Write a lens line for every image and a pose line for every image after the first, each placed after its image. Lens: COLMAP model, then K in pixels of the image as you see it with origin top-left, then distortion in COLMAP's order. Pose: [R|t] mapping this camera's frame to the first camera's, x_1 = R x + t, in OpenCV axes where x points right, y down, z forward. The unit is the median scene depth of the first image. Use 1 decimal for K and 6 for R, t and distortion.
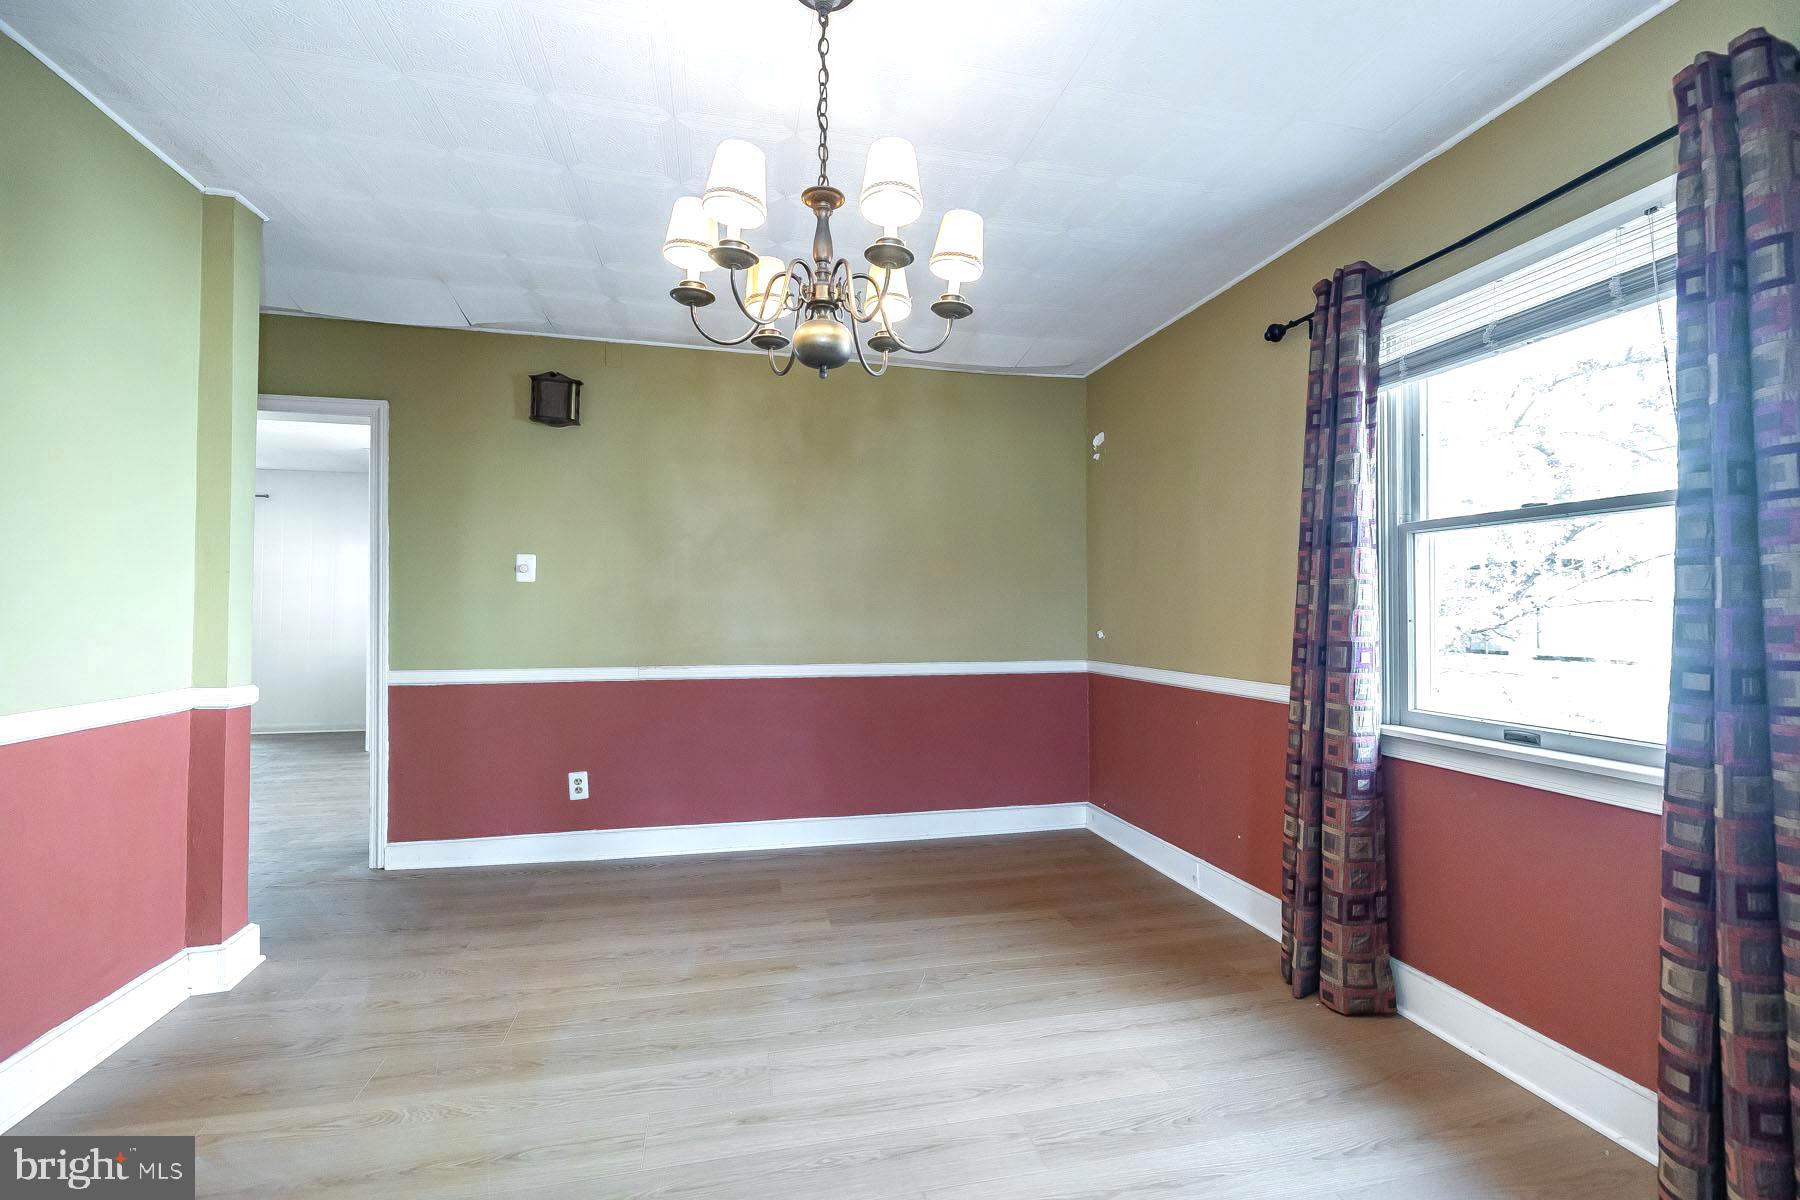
lens RADIAL K [[767.3, 0, 889.2], [0, 767.3, 593.1], [0, 0, 1]] dist [0.004411, -0.000896]
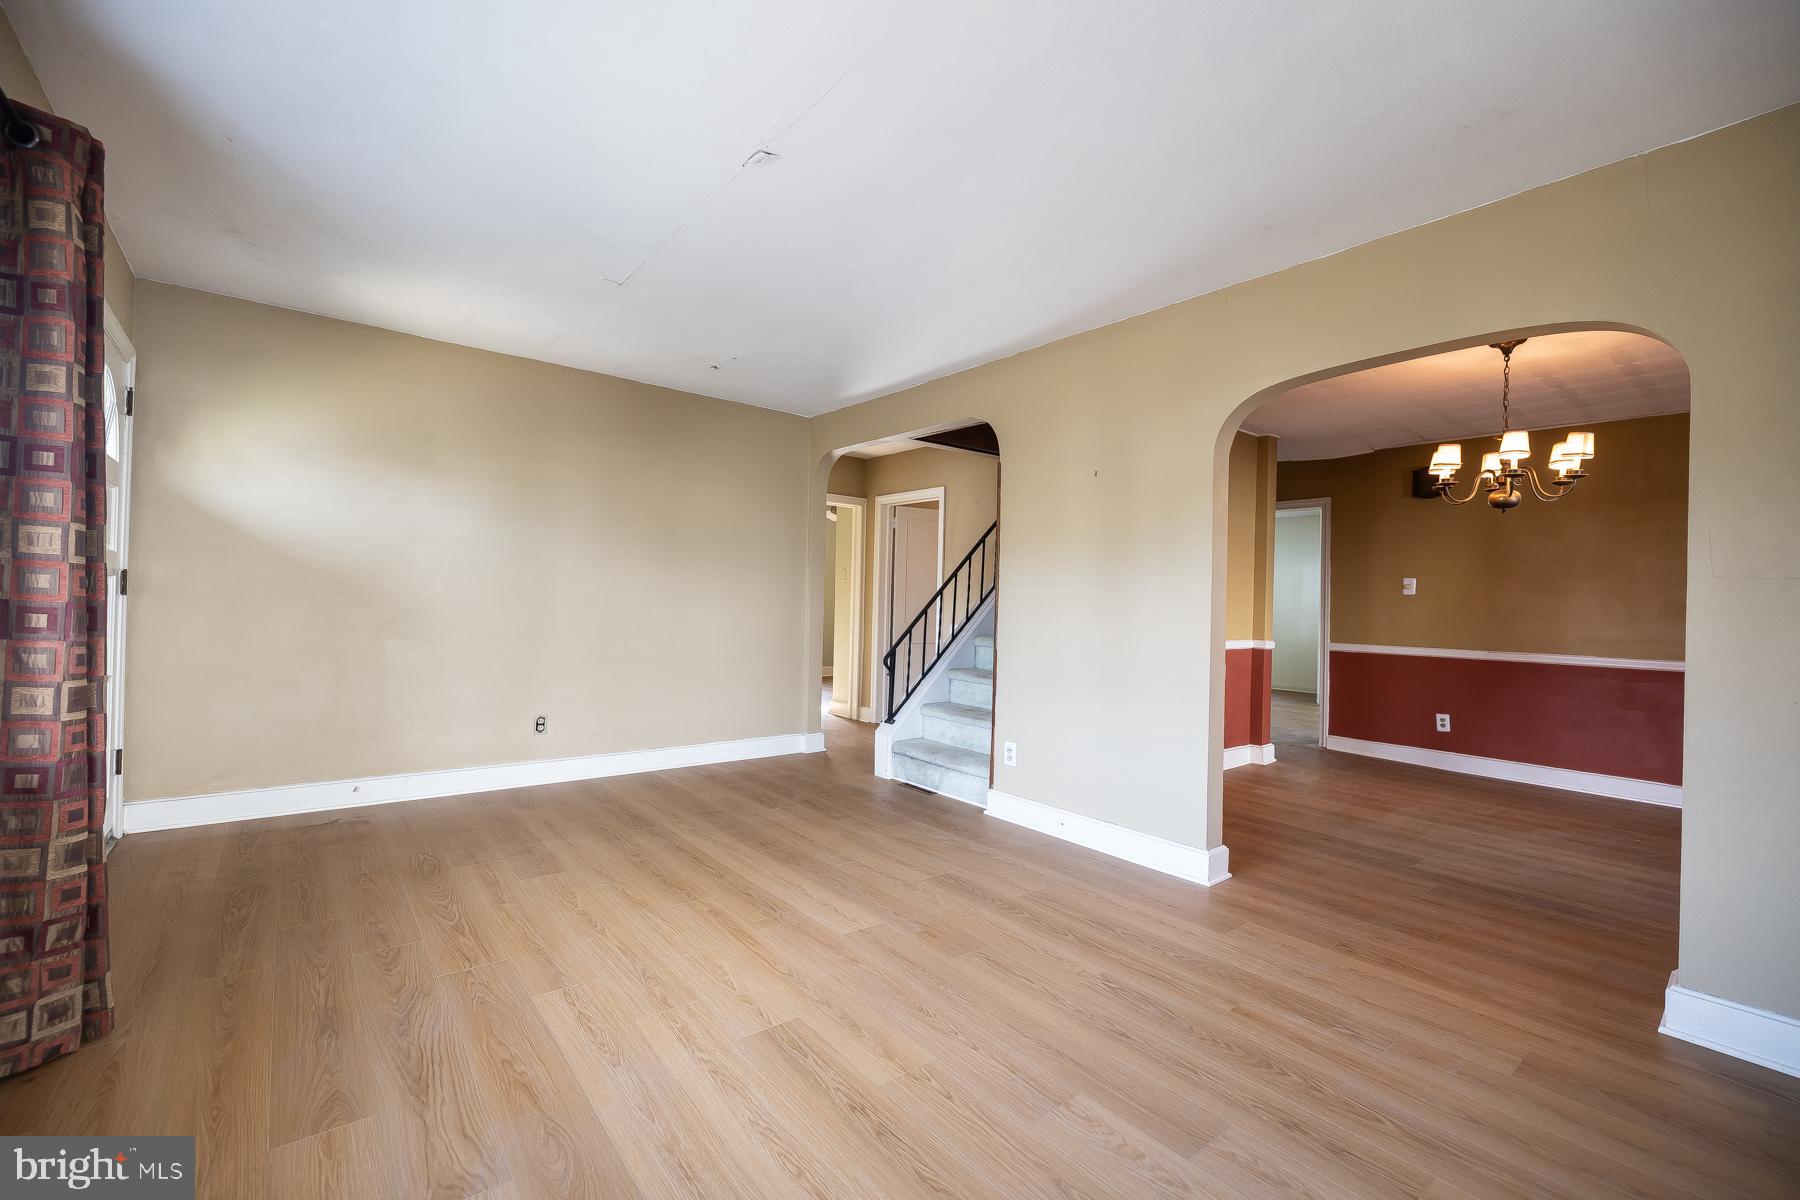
lens RADIAL K [[767.3, 0, 905.4], [0, 767.3, 599.0], [0, 0, 1]] dist [0.004411, -0.000896]
pose [[0.460749, 0.007204, -0.887501, 0.762352], [-0.002141, 0.999973, 0.007005, -0.022641], [0.887528, -0.001327, 0.460752, -1.115880]]
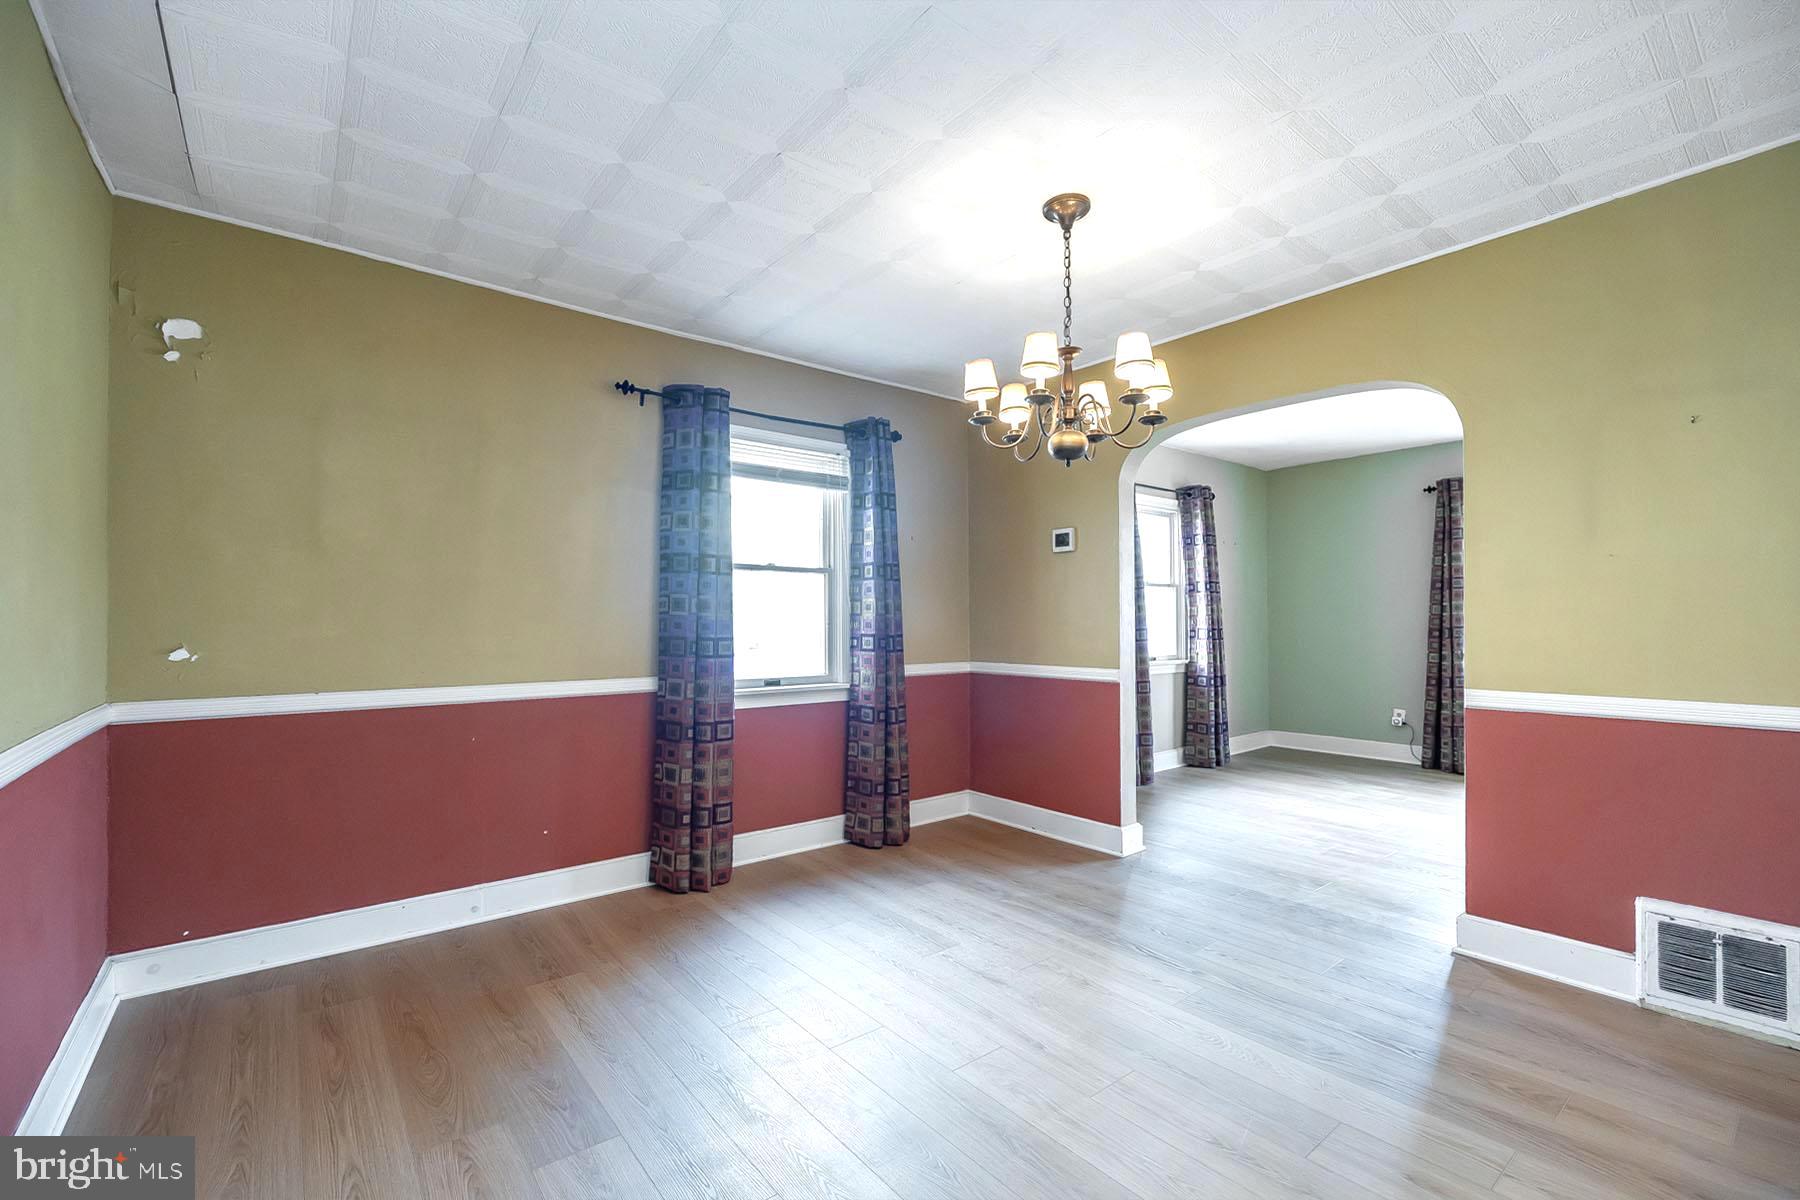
lens RADIAL K [[767.3, 0, 886.8], [0, 767.3, 604.9], [0, 0, 1]] dist [0.004411, -0.000896]
pose [[-0.435038, 0.020471, 0.900180, -0.887782], [-0.020900, 0.999243, -0.032824, 0.040441], [-0.900170, -0.033094, -0.434280, 1.335344]]
